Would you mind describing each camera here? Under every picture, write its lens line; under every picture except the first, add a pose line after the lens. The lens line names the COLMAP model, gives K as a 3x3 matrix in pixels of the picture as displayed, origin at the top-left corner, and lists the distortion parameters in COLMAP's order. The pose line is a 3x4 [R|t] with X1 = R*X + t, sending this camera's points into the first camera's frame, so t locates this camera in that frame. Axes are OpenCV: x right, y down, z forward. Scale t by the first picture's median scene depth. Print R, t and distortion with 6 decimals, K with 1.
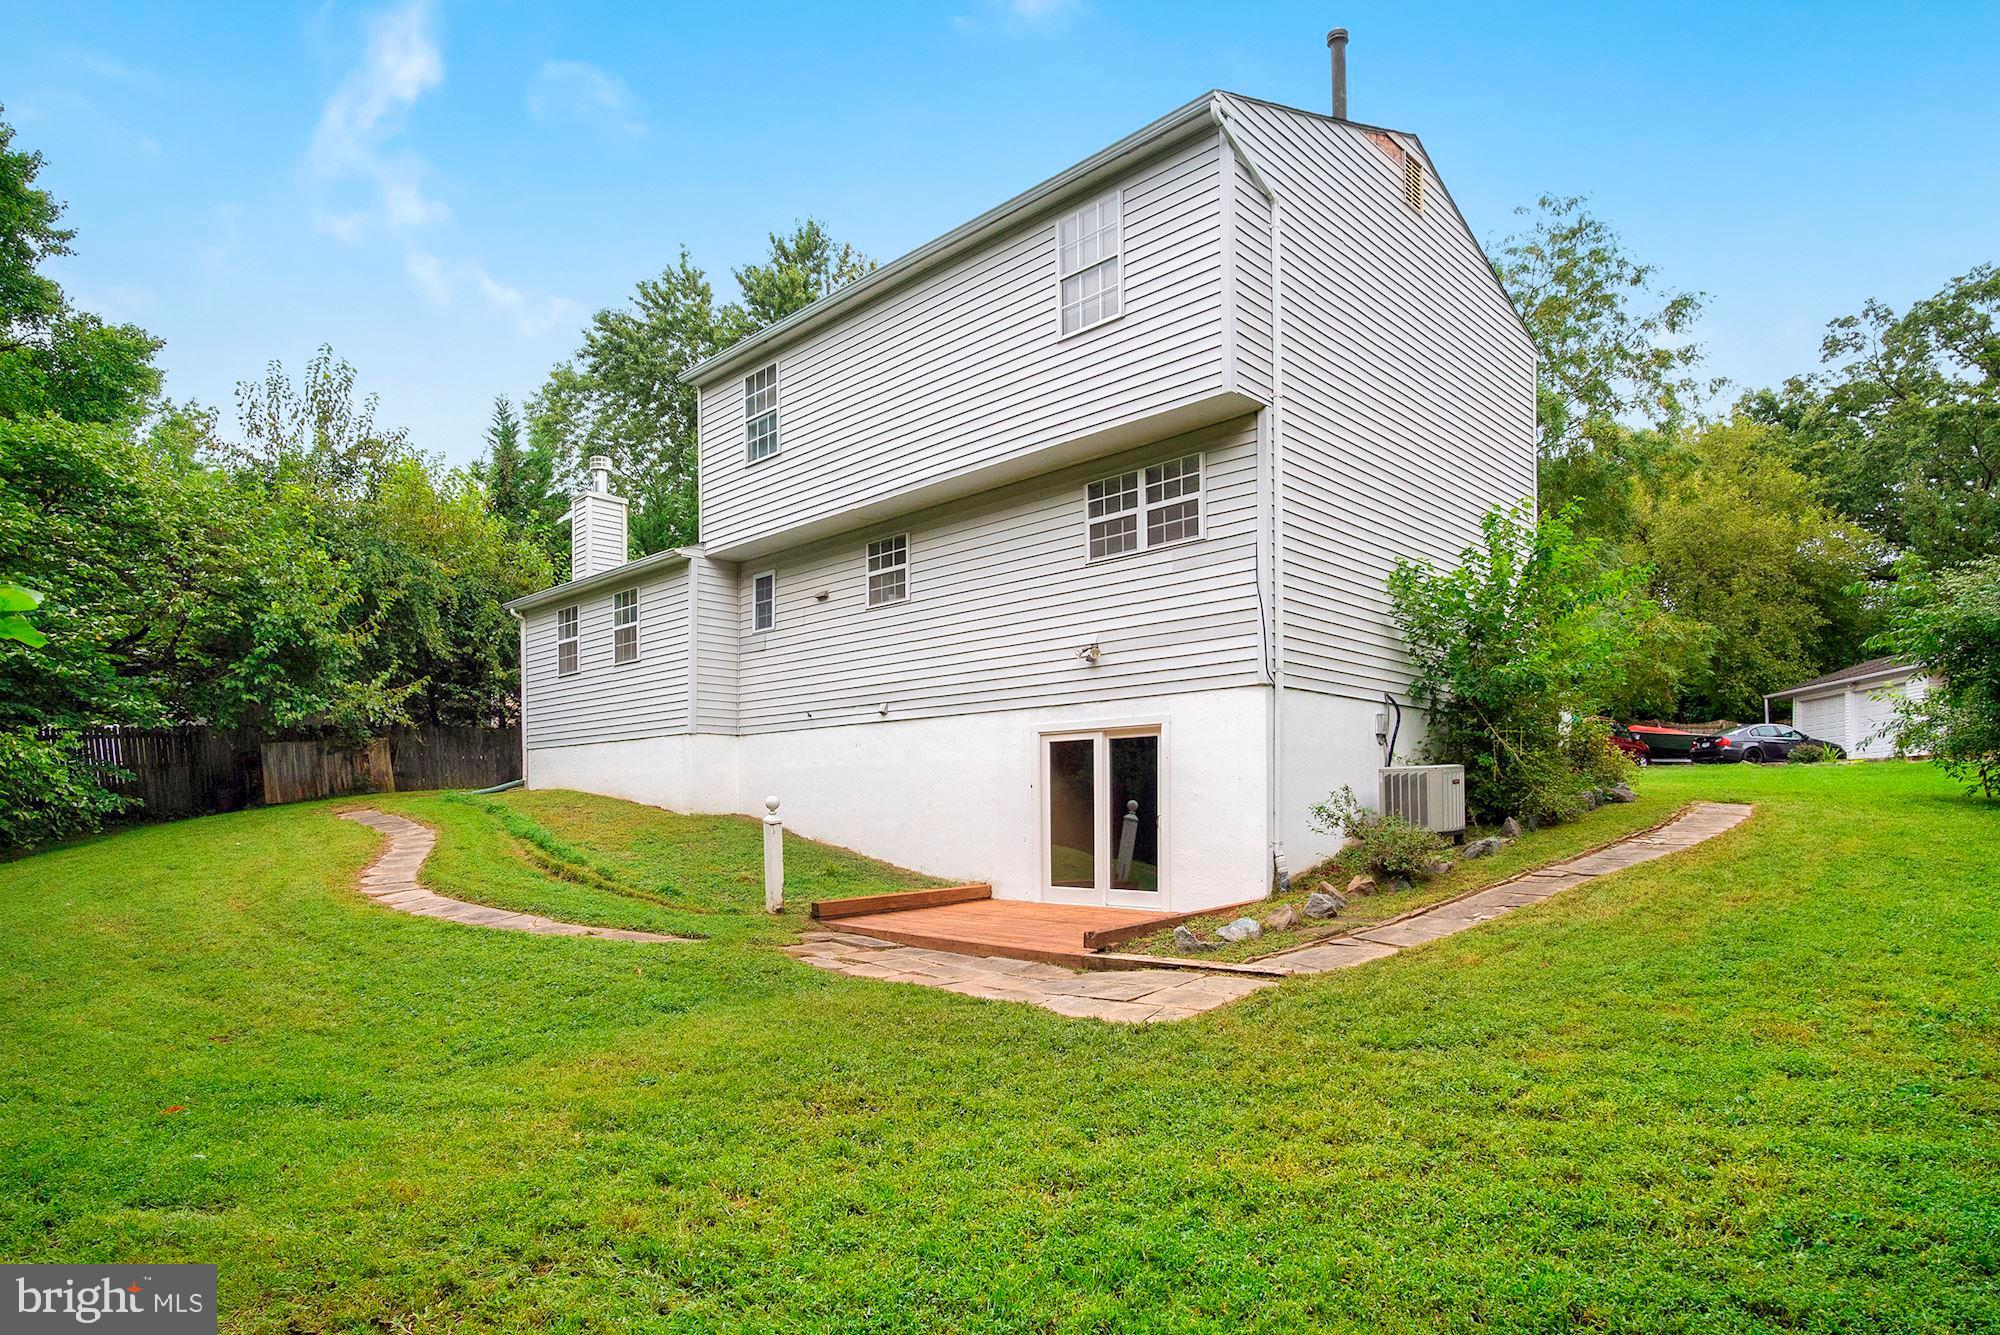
lens RADIAL K [[1098.3, 0, 1001.4], [0, 1098.3, 636.3], [0, 0, 1]] dist [-0.027822, -0.000949]
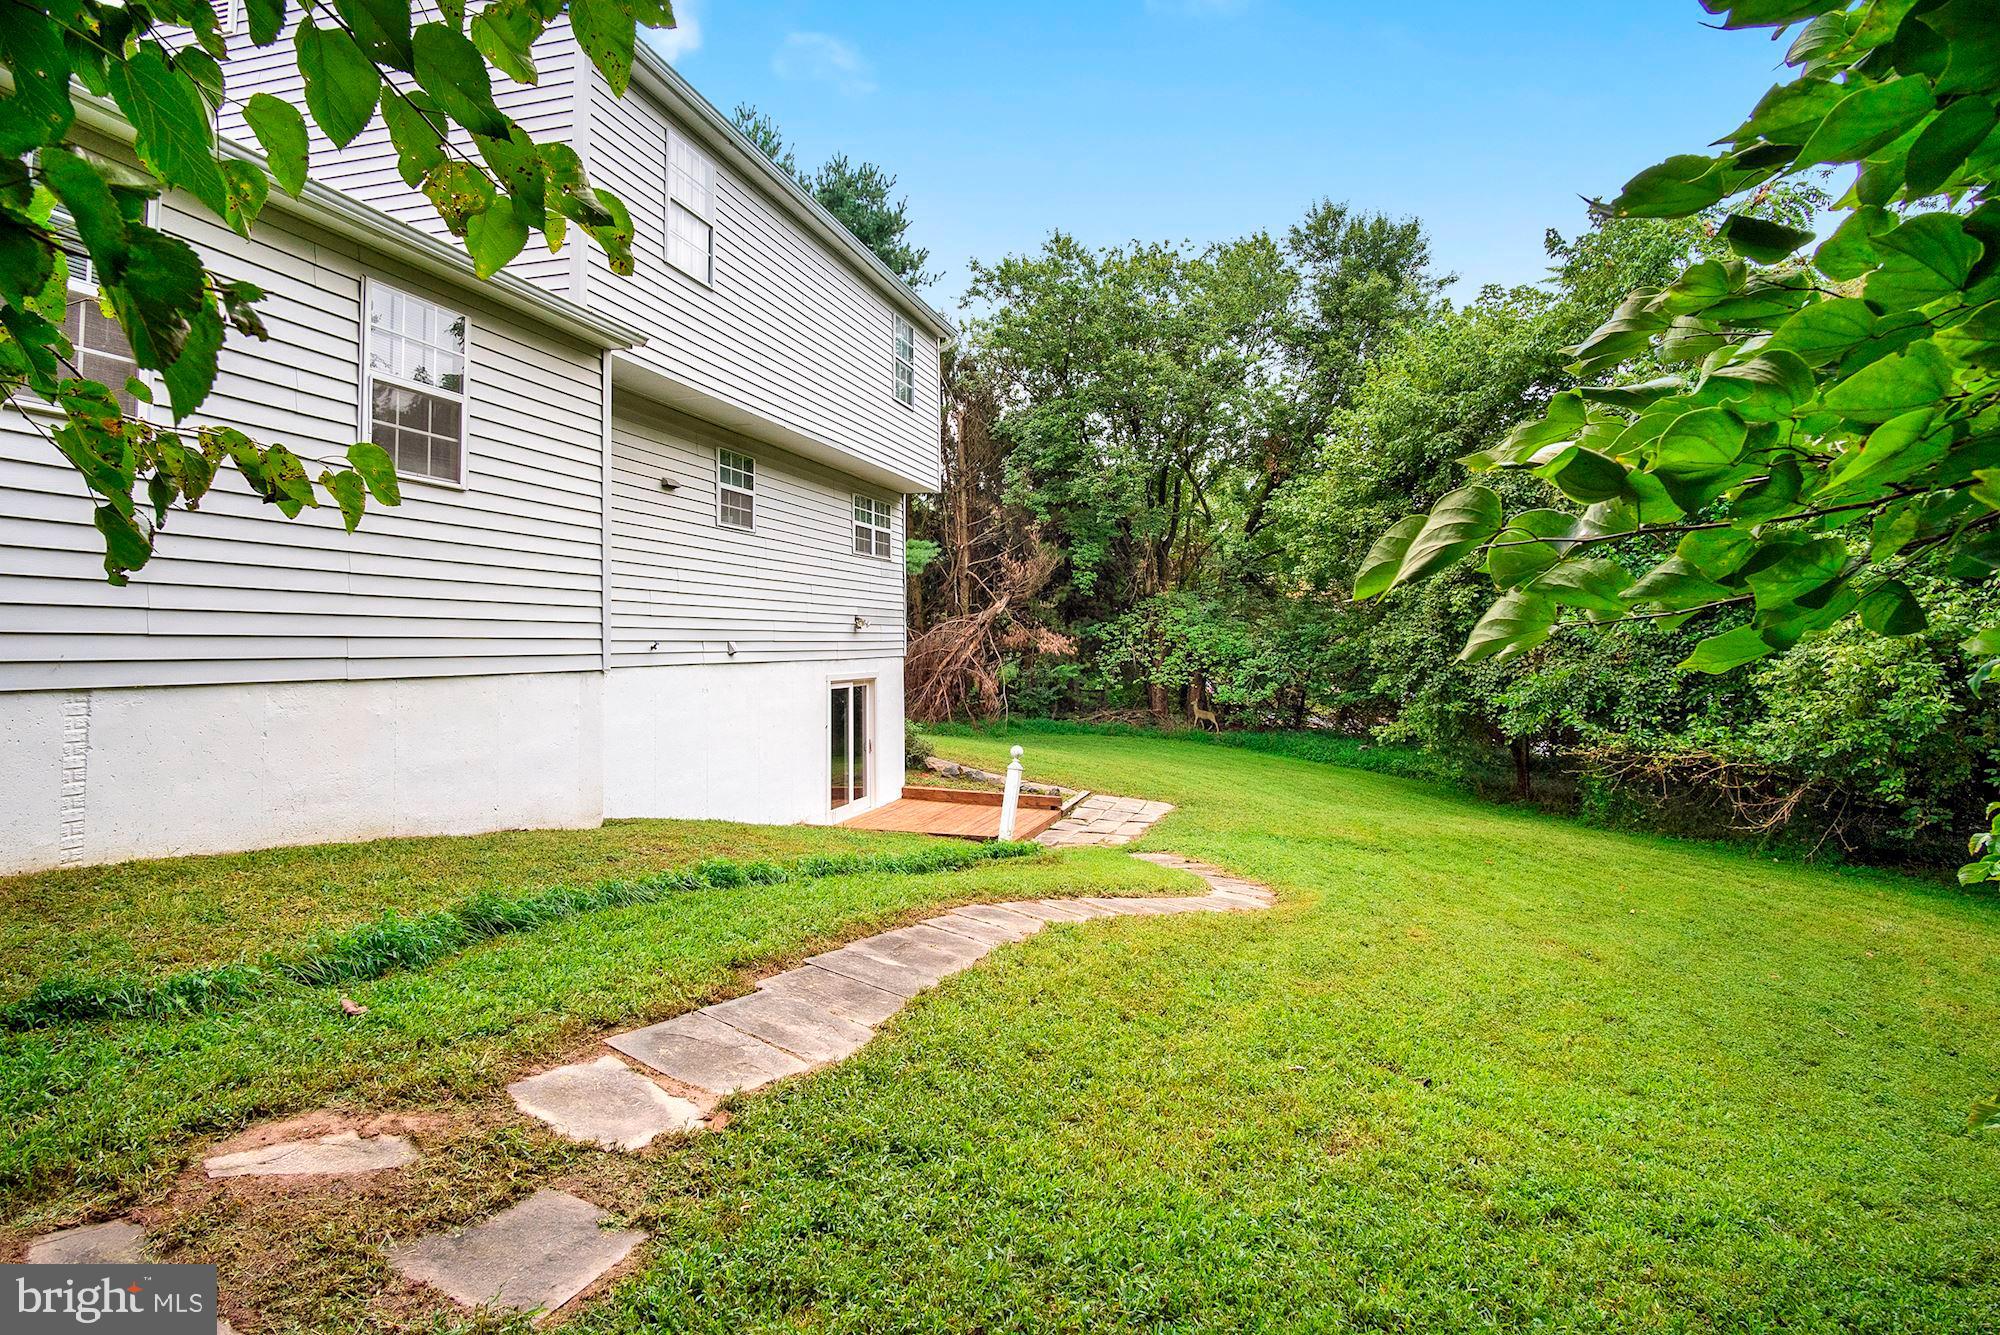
lens RADIAL K [[1098.3, 0, 1001.4], [0, 1098.3, 636.3], [0, 0, 1]] dist [-0.027822, -0.000949]
pose [[-0.487445, 0.047099, 0.871883, -0.992610], [-0.085193, 0.991214, -0.101174, 0.129687], [-0.868988, -0.123595, -0.479150, 1.265620]]
